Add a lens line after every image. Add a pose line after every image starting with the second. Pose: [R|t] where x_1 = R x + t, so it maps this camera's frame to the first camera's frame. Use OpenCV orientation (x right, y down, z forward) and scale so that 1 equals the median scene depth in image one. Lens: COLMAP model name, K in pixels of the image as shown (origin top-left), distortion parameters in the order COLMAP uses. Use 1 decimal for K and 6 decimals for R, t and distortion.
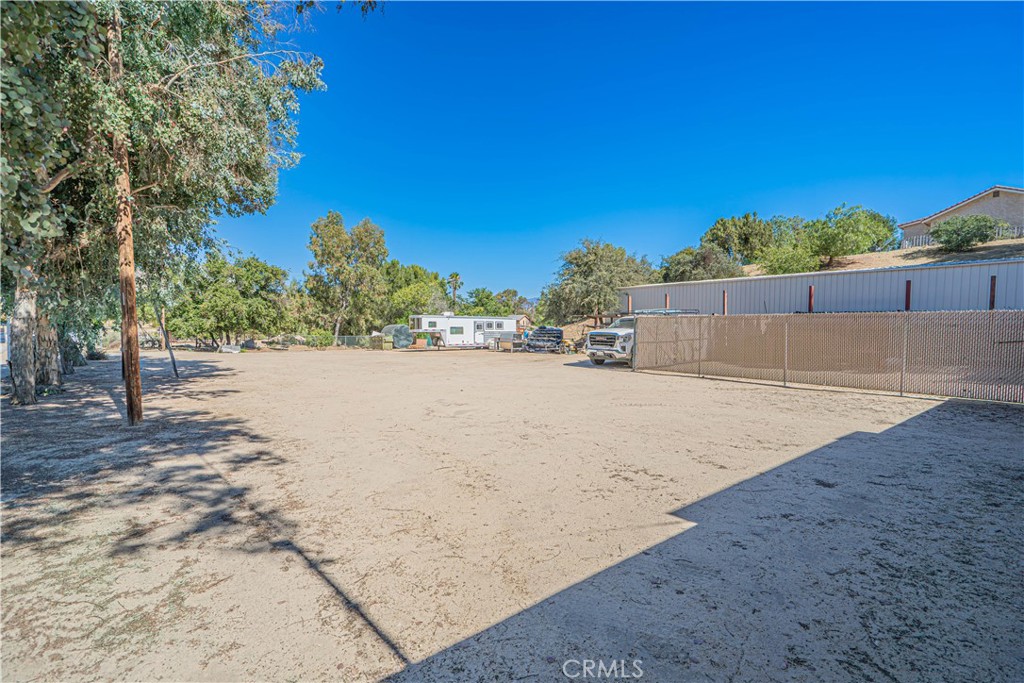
lens RADIAL K [[461.0, 0, 510.8], [0, 461.0, 344.8], [0, 0, 1]] dist [-0.008709, 0.001988]
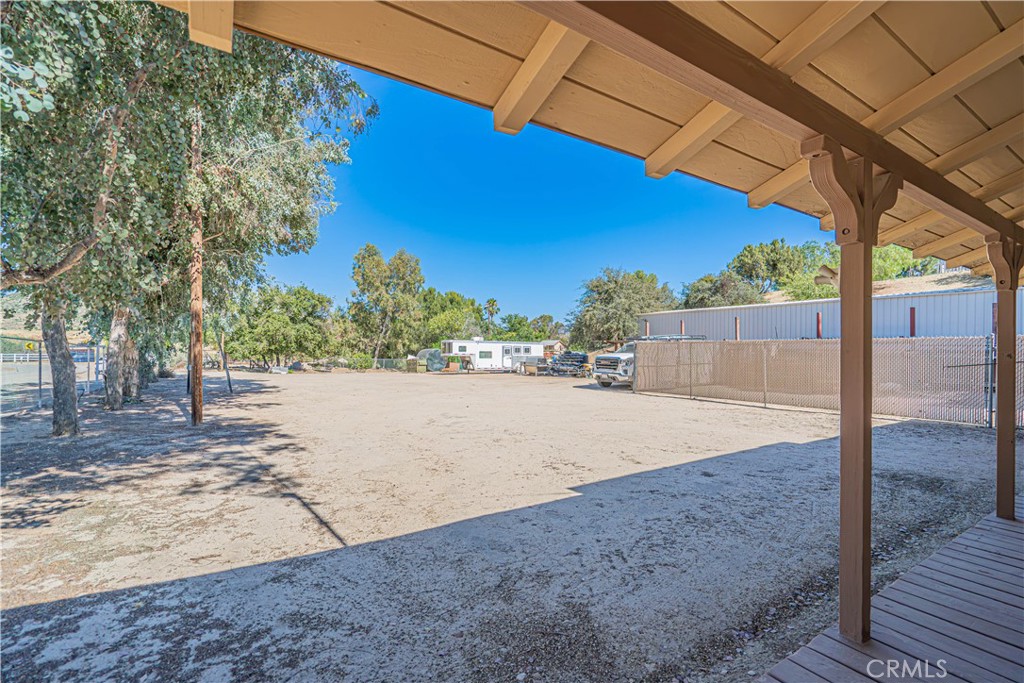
lens RADIAL K [[461.0, 0, 510.7], [0, 461.0, 341.6], [0, 0, 1]] dist [-0.008709, 0.001988]
pose [[0.996173, 0.003733, -0.087323, 0.111335], [-0.009051, 0.998122, -0.060579, 0.008591], [0.086933, 0.061138, 0.994336, -0.143564]]
